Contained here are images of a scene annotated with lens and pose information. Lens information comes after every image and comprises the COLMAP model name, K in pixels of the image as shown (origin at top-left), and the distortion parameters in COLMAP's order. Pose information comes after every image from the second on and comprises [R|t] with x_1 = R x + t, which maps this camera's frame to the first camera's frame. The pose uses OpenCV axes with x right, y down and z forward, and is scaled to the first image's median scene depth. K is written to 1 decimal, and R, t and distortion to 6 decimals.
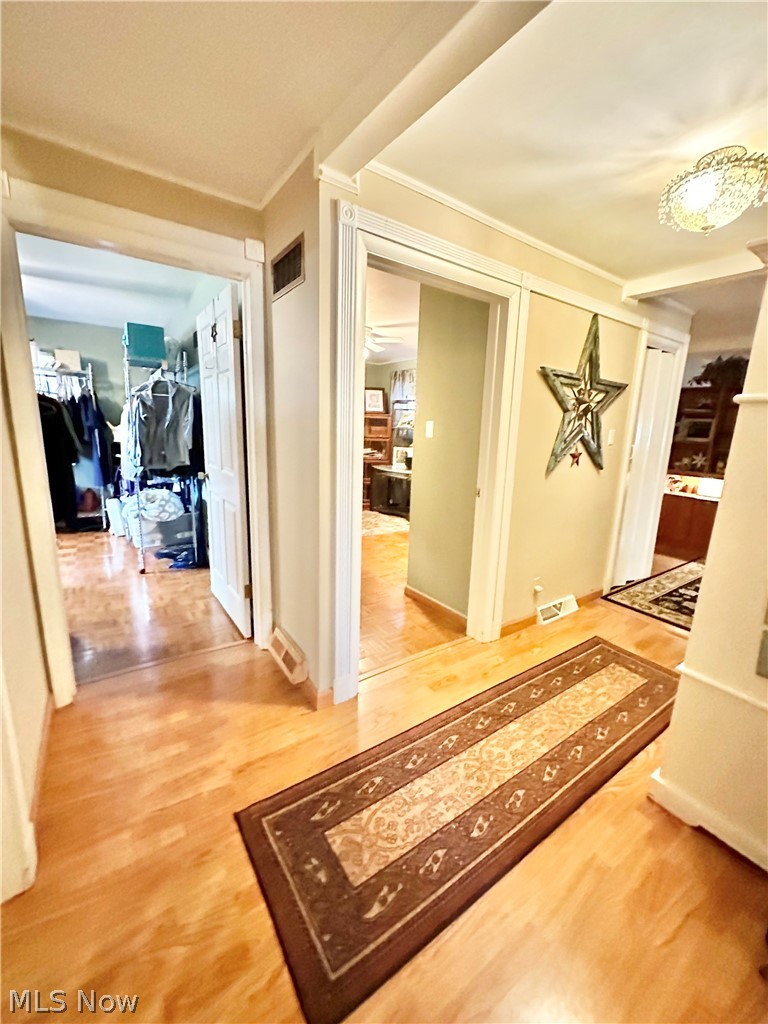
lens RADIAL K [[406.9, 0, 385.0], [0, 406.9, 511.4], [0, 0, 1]] dist [-0.005681, 0.001089]
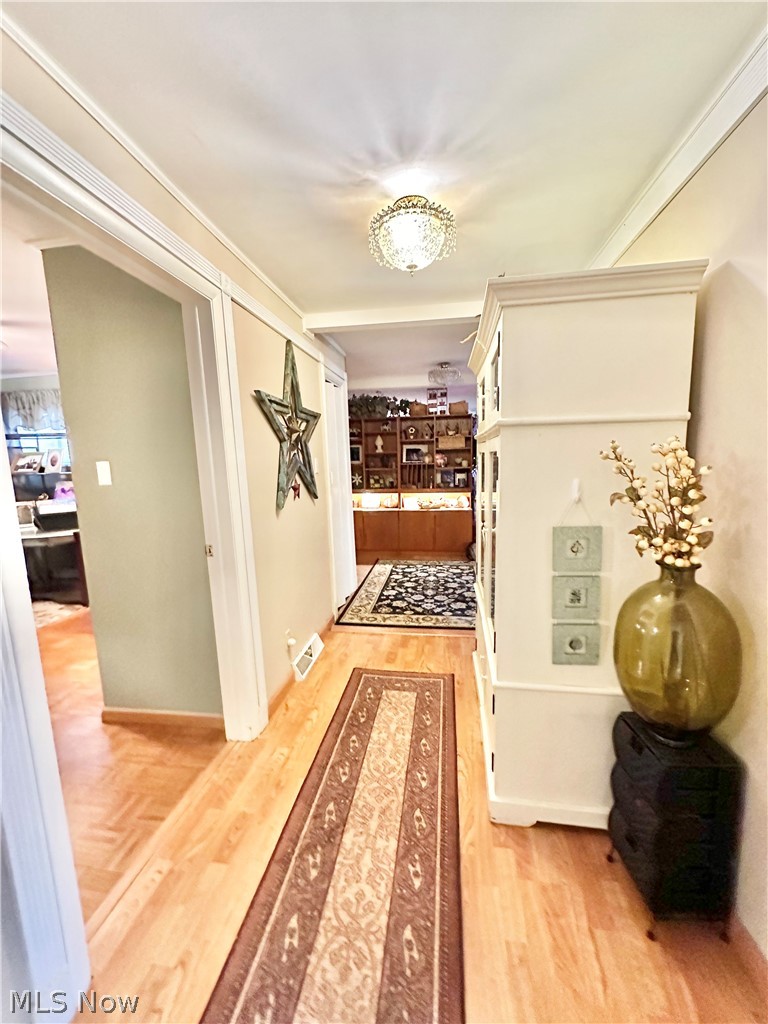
lens RADIAL K [[406.9, 0, 381.8], [0, 406.9, 512.1], [0, 0, 1]] dist [-0.005681, 0.001089]
pose [[0.689697, -0.152024, 0.707960, -0.062113], [0.204708, 0.978764, 0.010747, -0.051494], [-0.694559, 0.137513, 0.706171, 0.209443]]
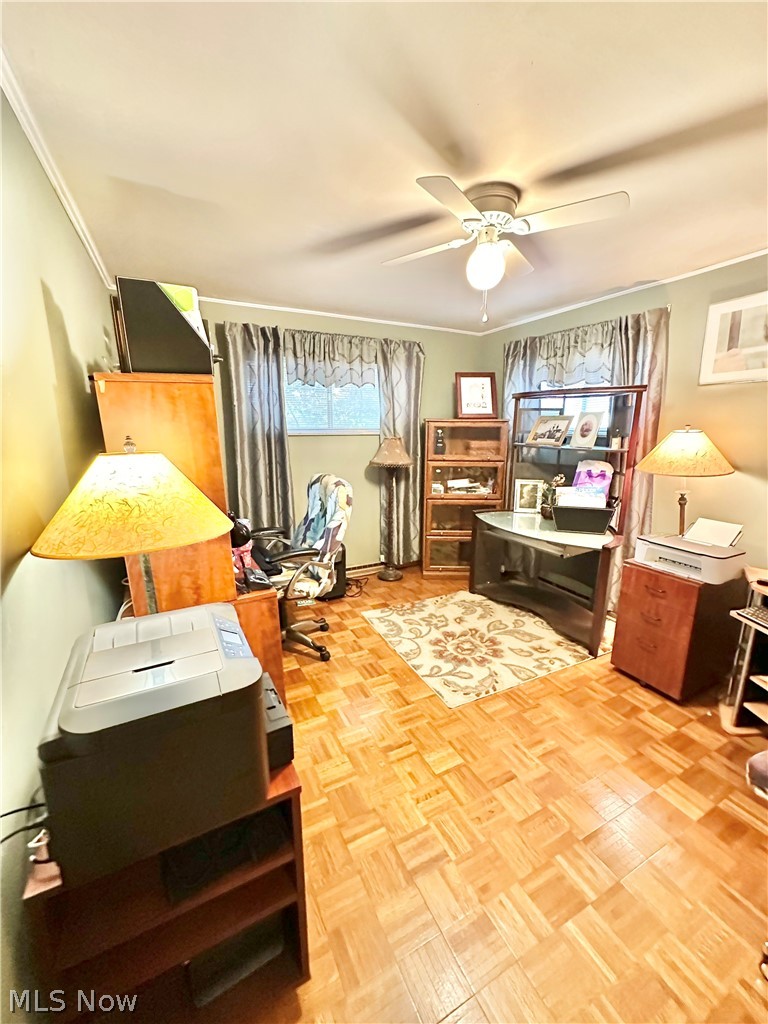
lens RADIAL K [[406.9, 0, 386.1], [0, 406.9, 510.7], [0, 0, 1]] dist [-0.005681, 0.001089]
pose [[0.989112, 0.000897, -0.147163, -0.156456], [-0.001278, 0.999996, -0.002496, -0.257475], [0.147160, 0.002657, 0.989109, 0.981540]]
